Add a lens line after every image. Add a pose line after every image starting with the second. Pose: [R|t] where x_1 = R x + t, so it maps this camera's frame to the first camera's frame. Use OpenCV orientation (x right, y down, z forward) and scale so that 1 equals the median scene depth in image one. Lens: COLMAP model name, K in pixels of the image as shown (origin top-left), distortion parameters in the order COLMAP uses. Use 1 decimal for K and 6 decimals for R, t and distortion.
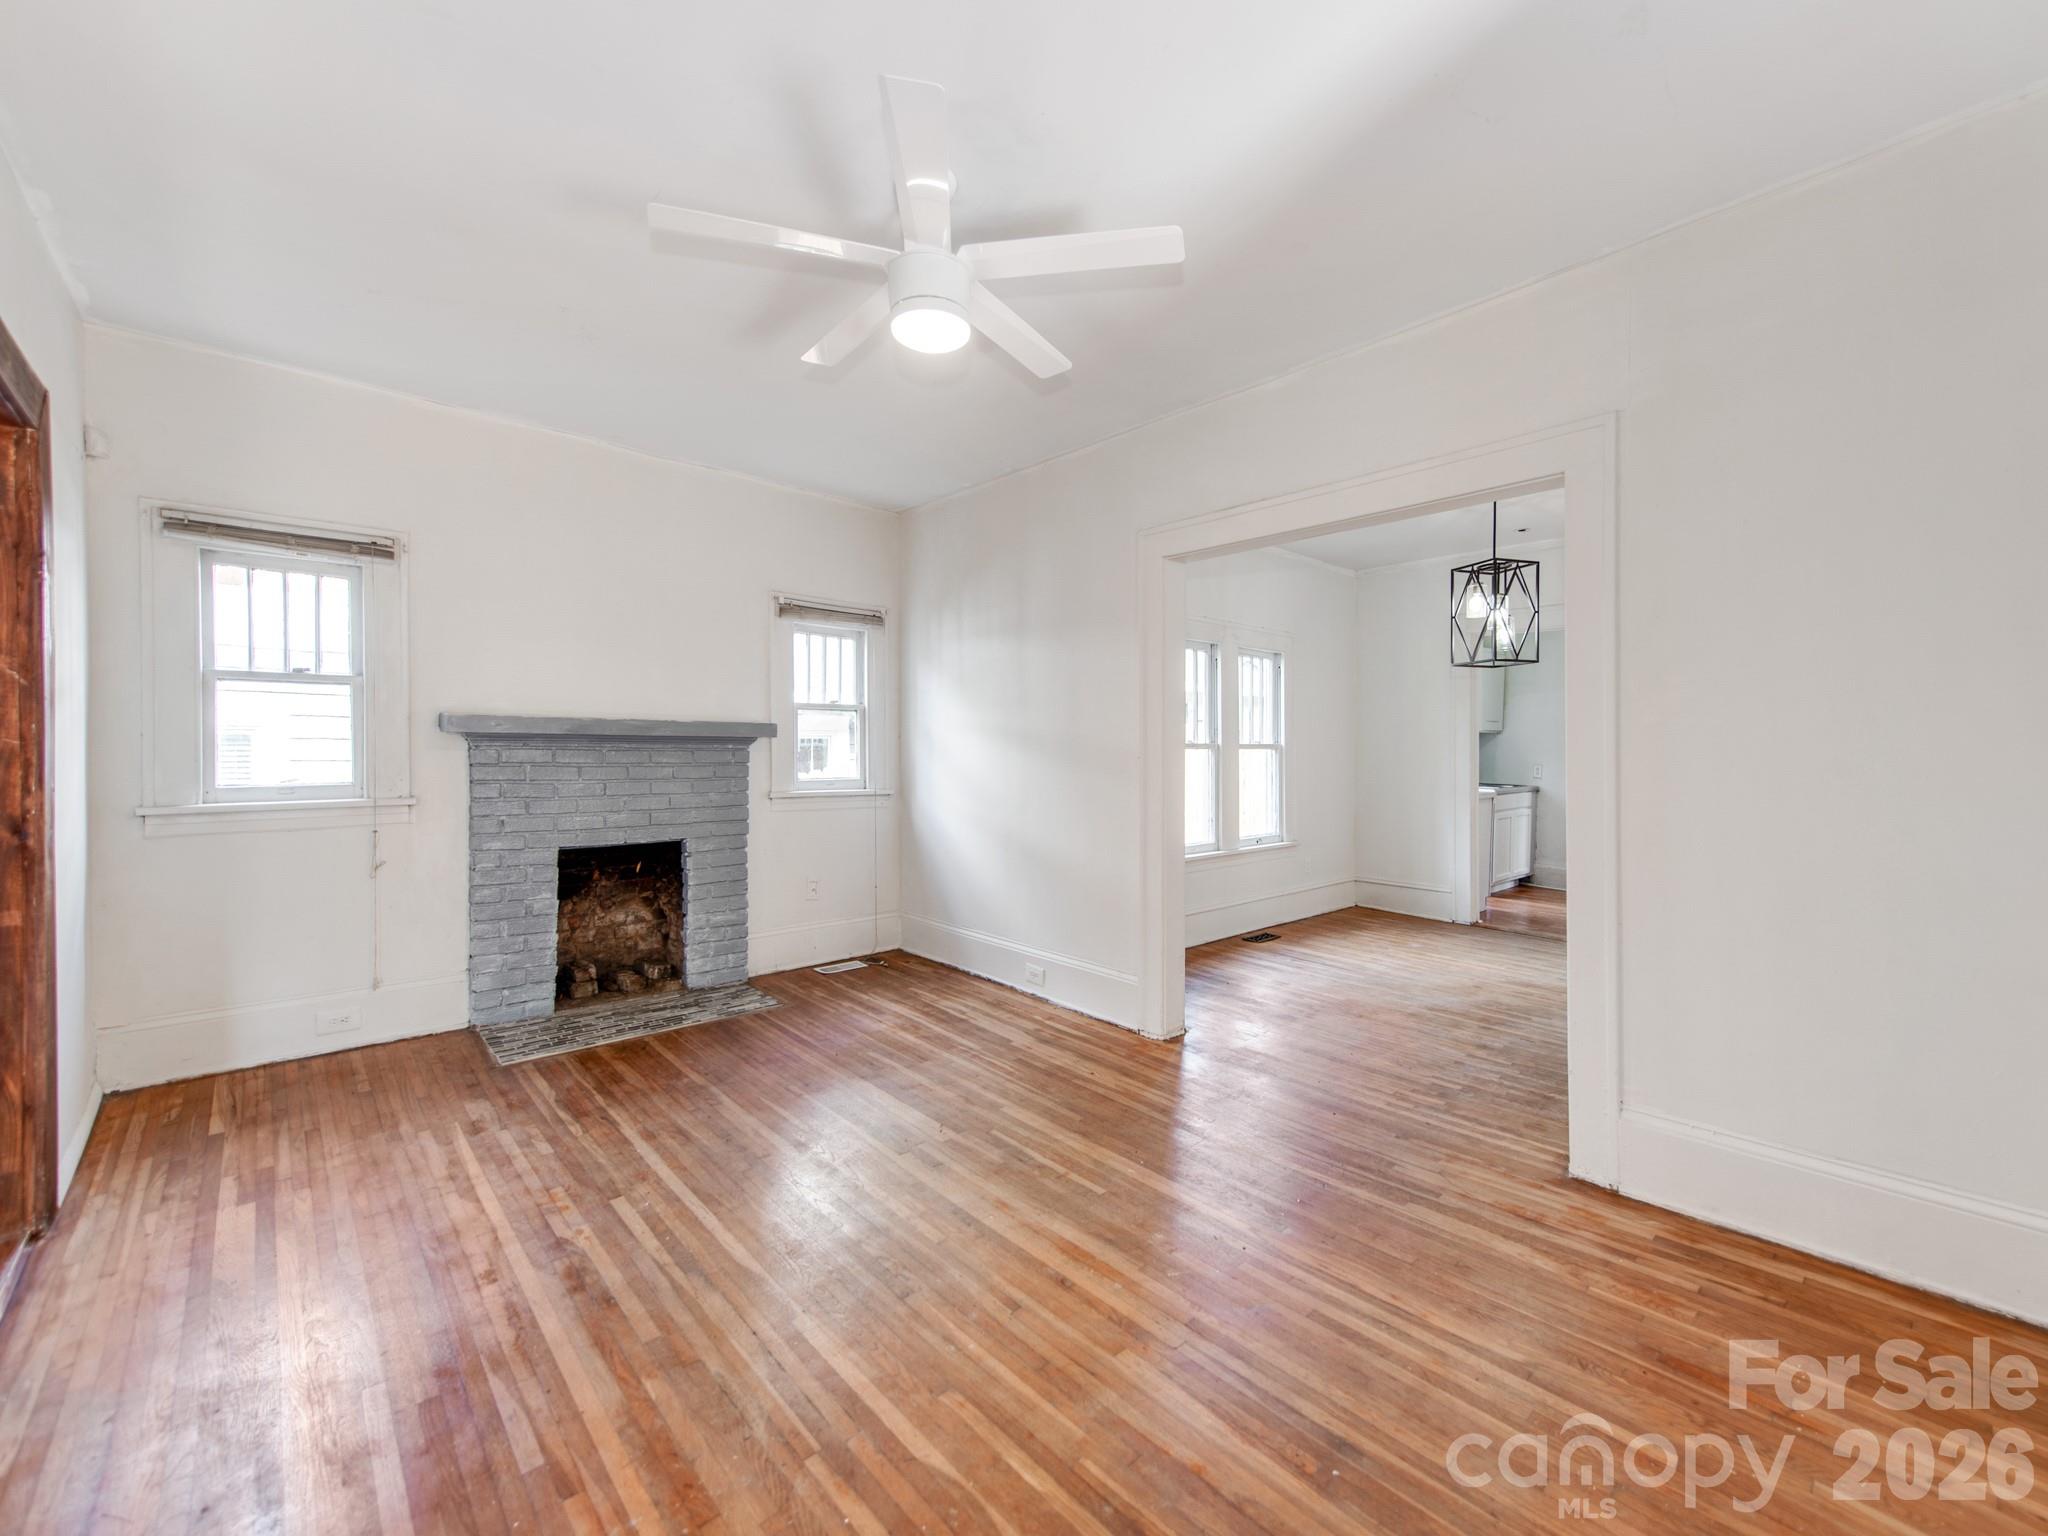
lens RADIAL K [[865.1, 0, 987.4], [0, 865.1, 755.2], [0, 0, 1]] dist [0.027338, -0.002244]
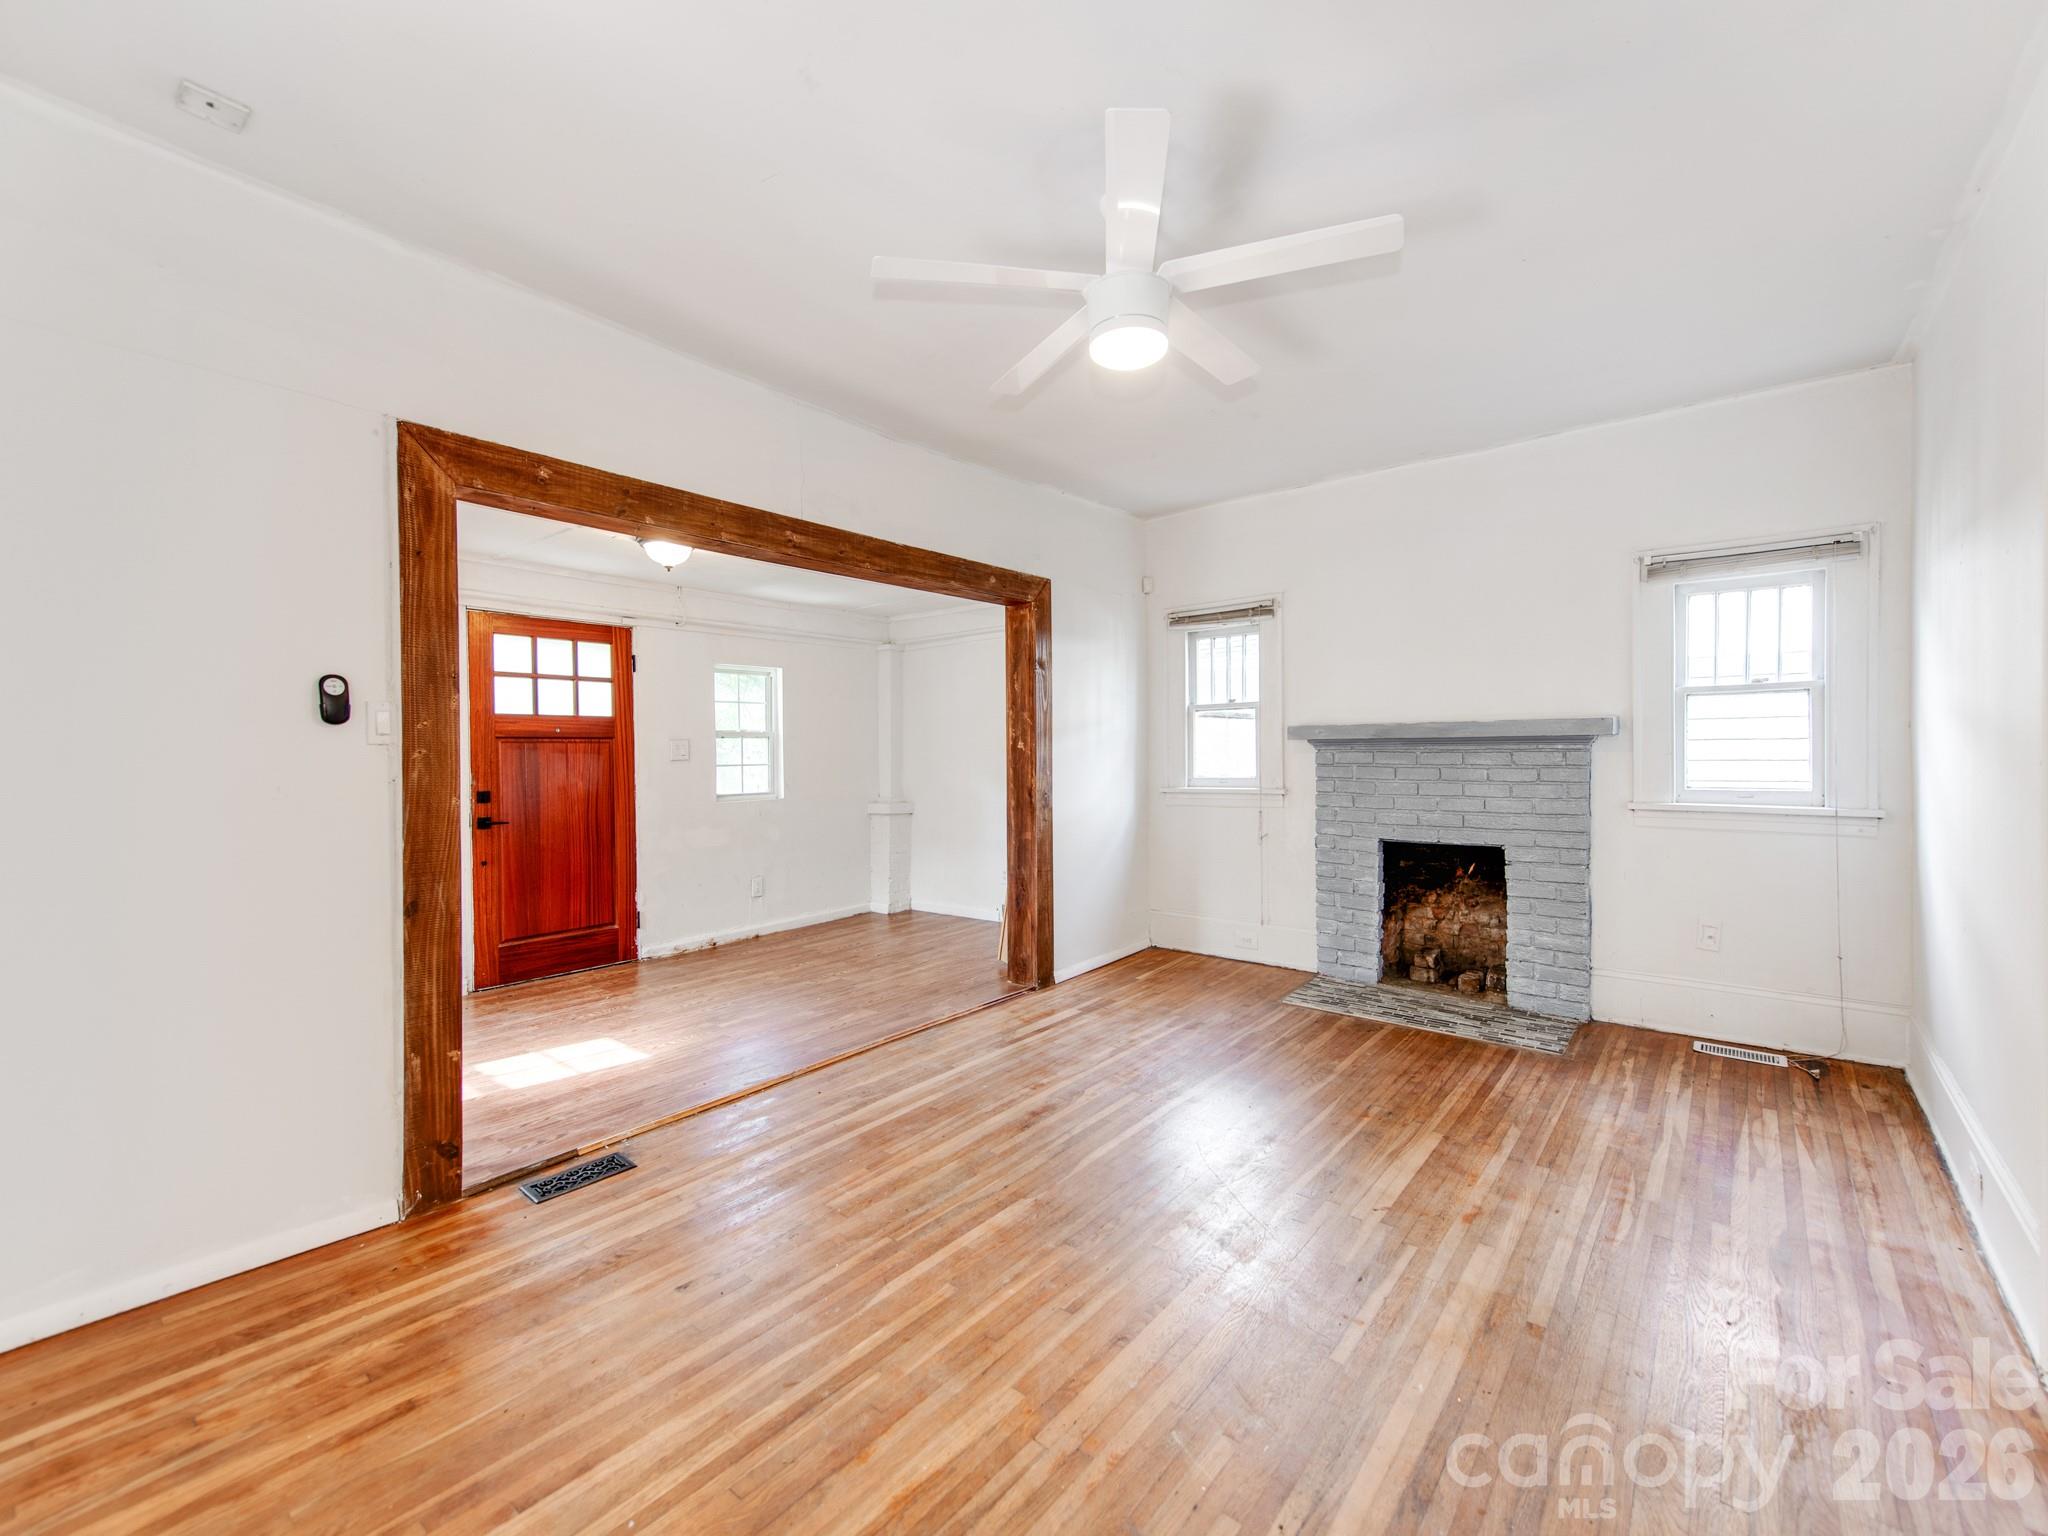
lens RADIAL K [[807.7, 0, 1062.7], [0, 807.7, 755.1], [0, 0, 1]] dist [0.018789, -0.000400]
pose [[0.207830, -0.002813, -0.978161, 0.459589], [0.003853, 0.999990, -0.002057, -0.001940], [0.978157, -0.003341, 0.207839, 0.387315]]
